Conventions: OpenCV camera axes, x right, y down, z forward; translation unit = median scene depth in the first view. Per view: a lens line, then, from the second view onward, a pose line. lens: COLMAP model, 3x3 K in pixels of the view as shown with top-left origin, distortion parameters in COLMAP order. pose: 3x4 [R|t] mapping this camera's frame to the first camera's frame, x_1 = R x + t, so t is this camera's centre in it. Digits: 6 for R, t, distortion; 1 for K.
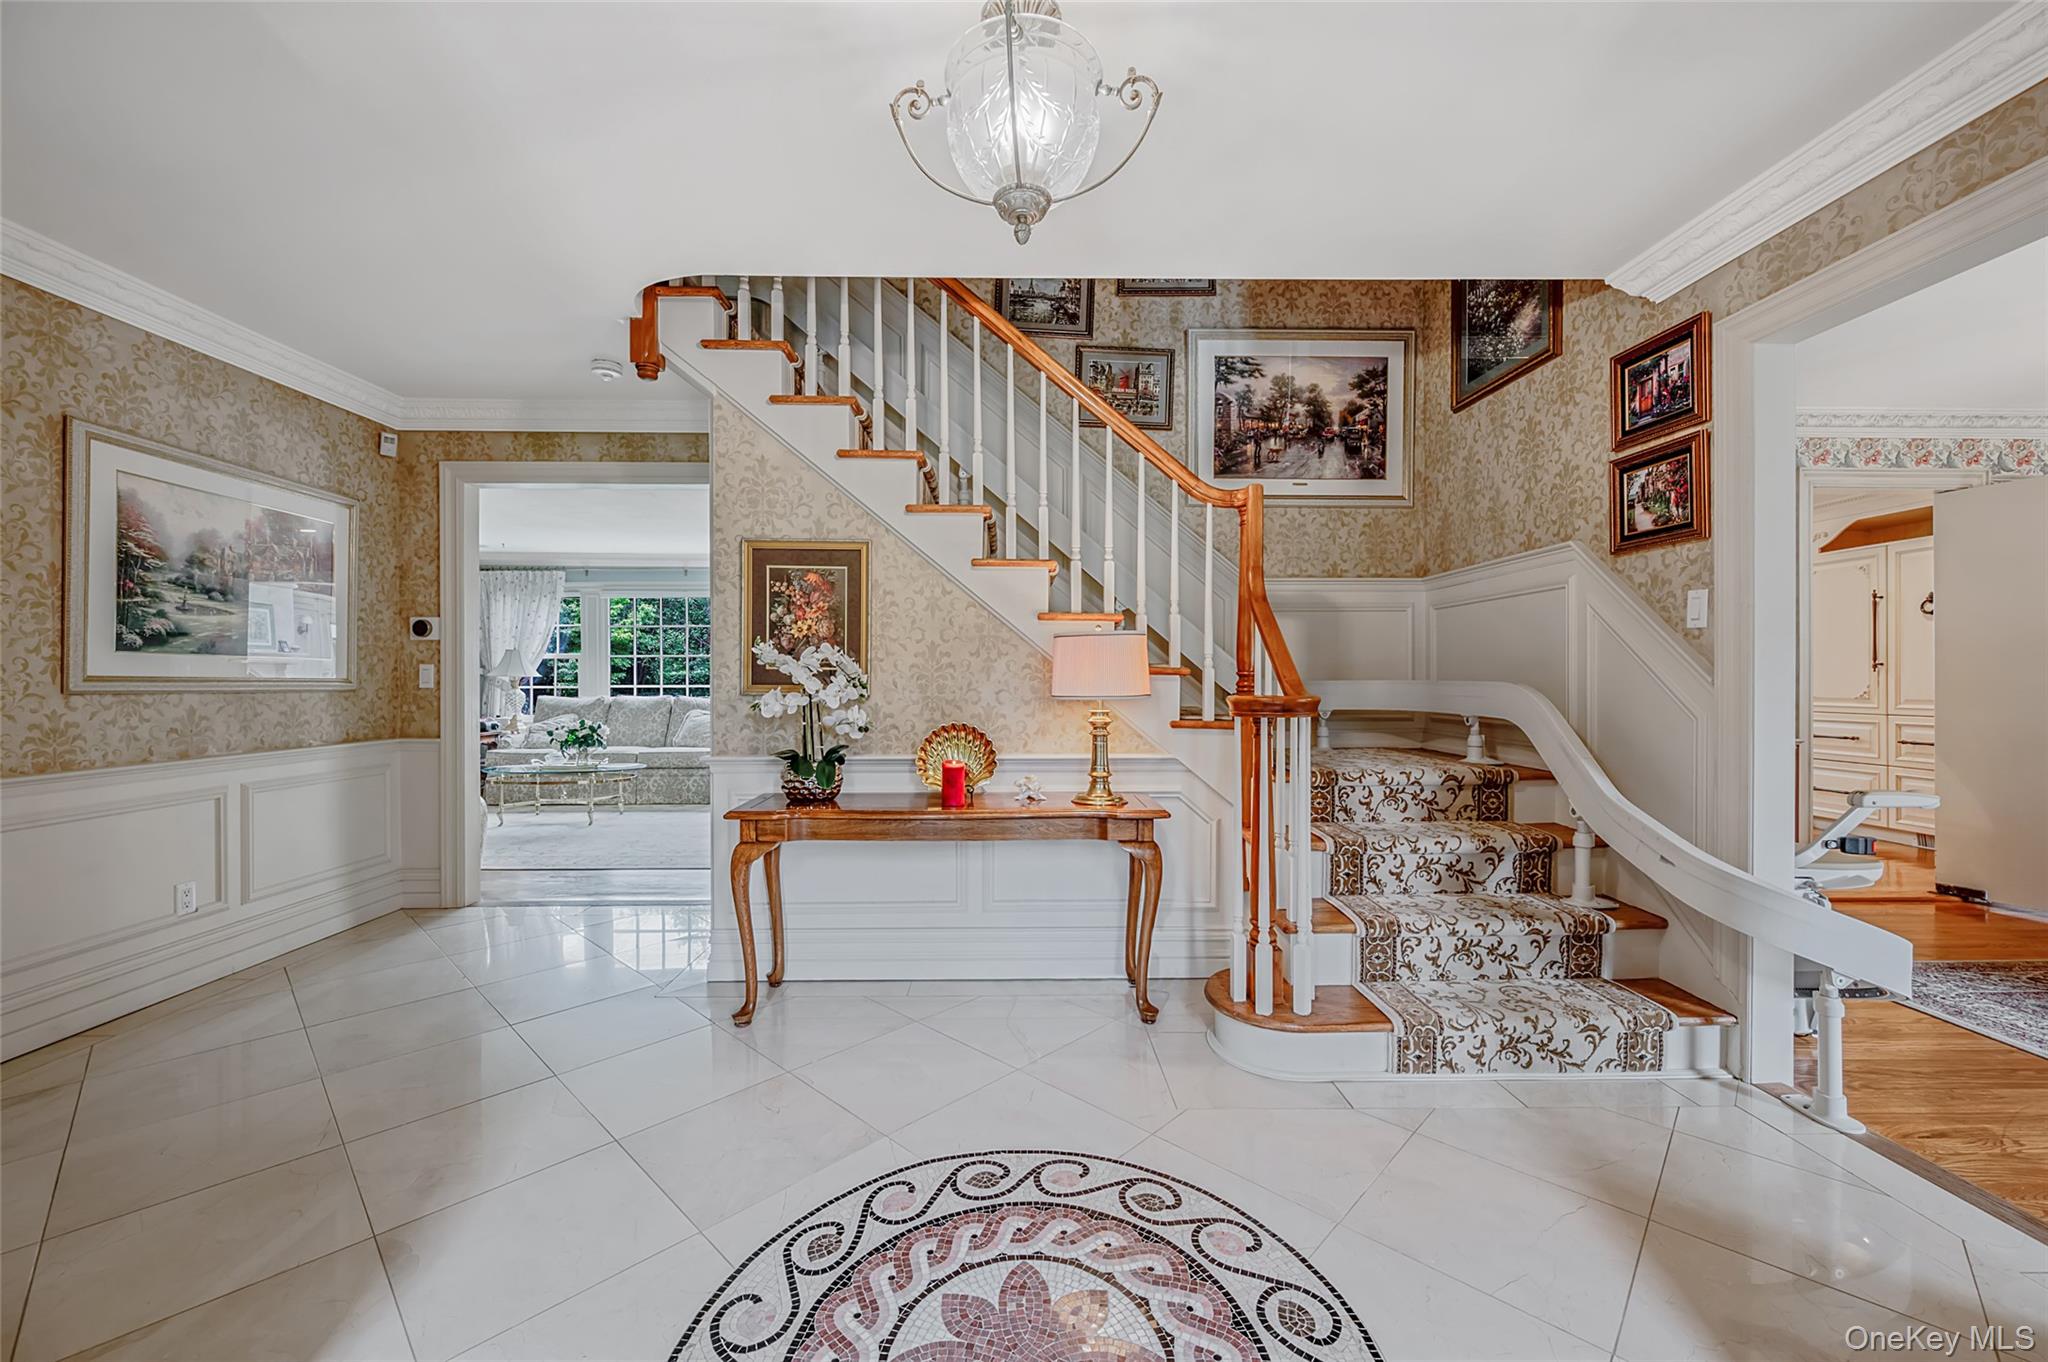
lens RADIAL K [[805.0, 0, 1027.4], [0, 805.0, 680.8], [0, 0, 1]] dist [0.001015, -0.000035]
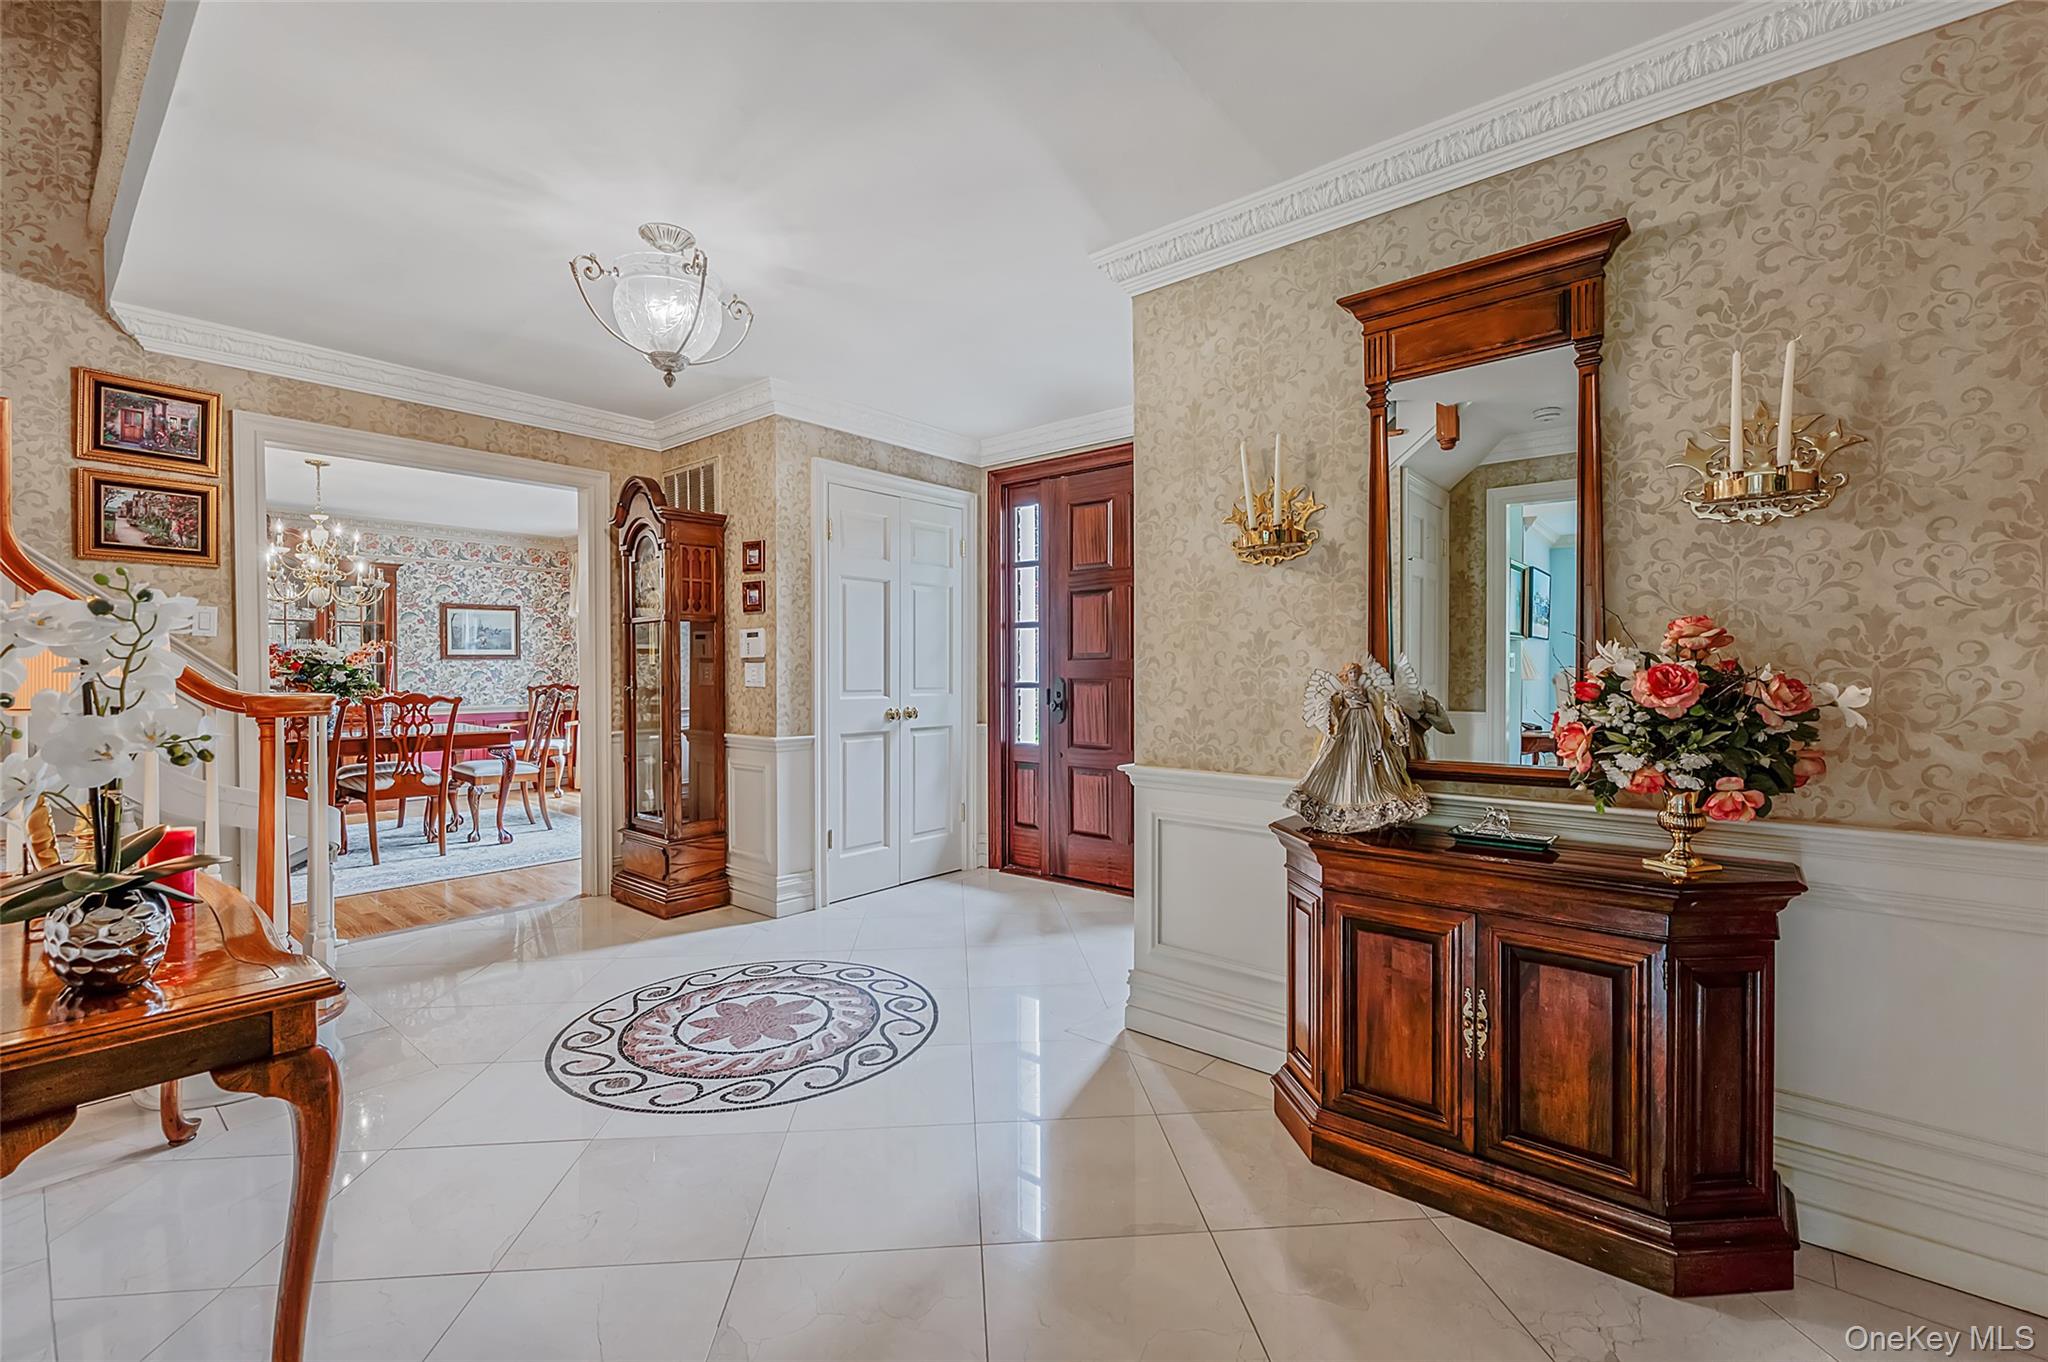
lens RADIAL K [[858.6, 0, 1028.5], [0, 858.6, 680.3], [0, 0, 1]] dist [-0.000042, -0.000062]
pose [[-0.754519, -0.004268, 0.656265, -0.956443], [0.004504, 0.999922, 0.011681, -0.006239], [-0.656263, 0.011769, -0.754440, 1.083149]]
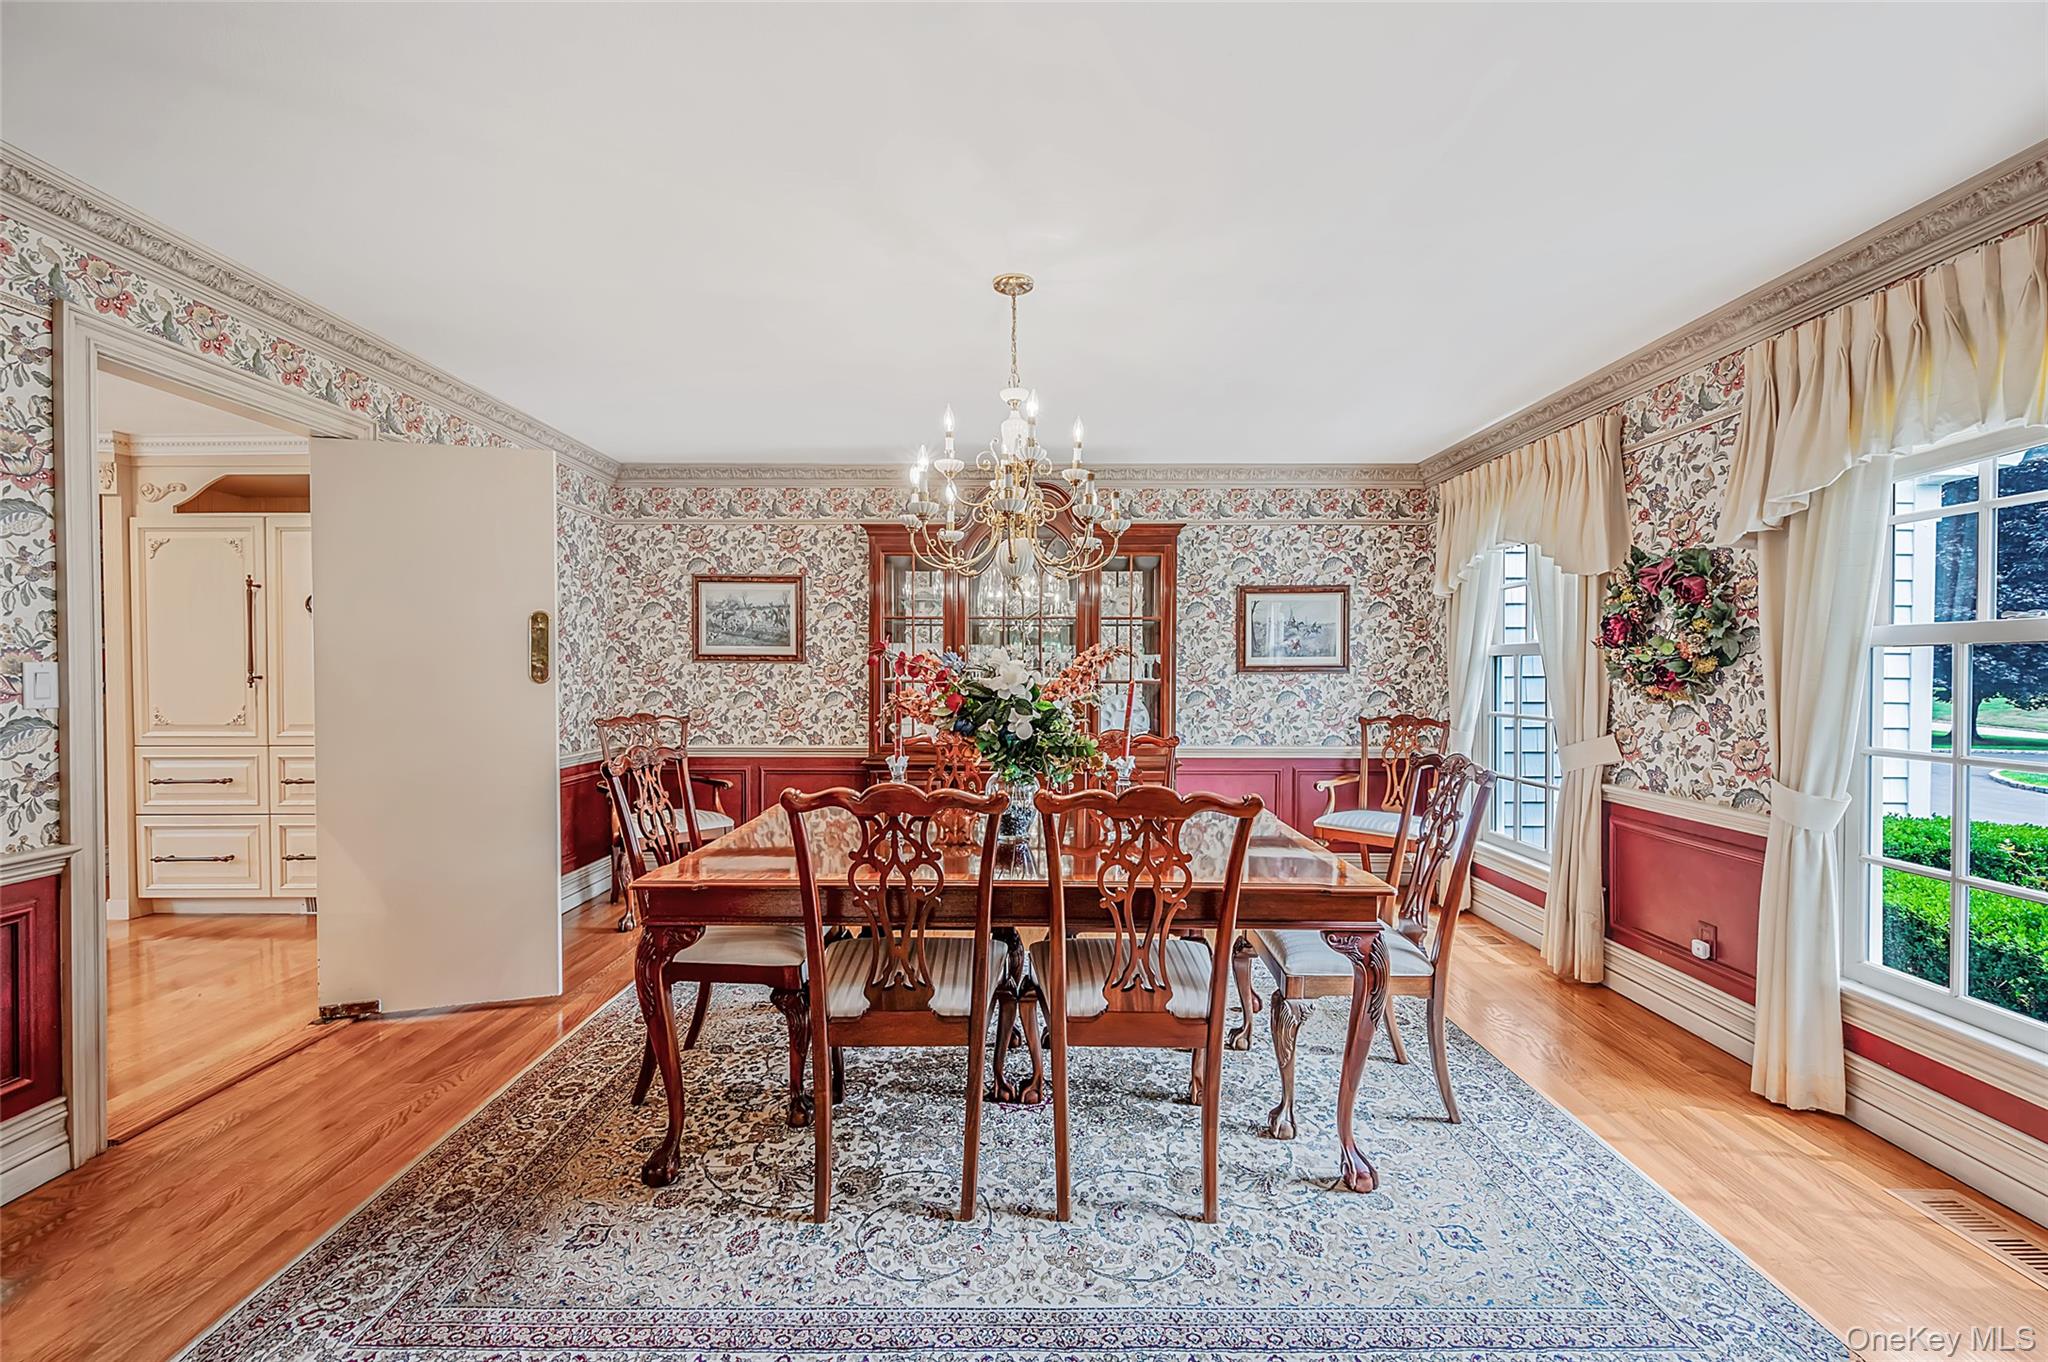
lens RADIAL K [[805.0, 0, 1017.3], [0, 805.0, 684.7], [0, 0, 1]] dist [0.001015, -0.000035]
pose [[0.028100, -0.015007, 0.999492, 0.729102], [-0.000921, 0.999886, 0.015039, -0.054605], [-0.999605, -0.001343, 0.028083, 0.610721]]
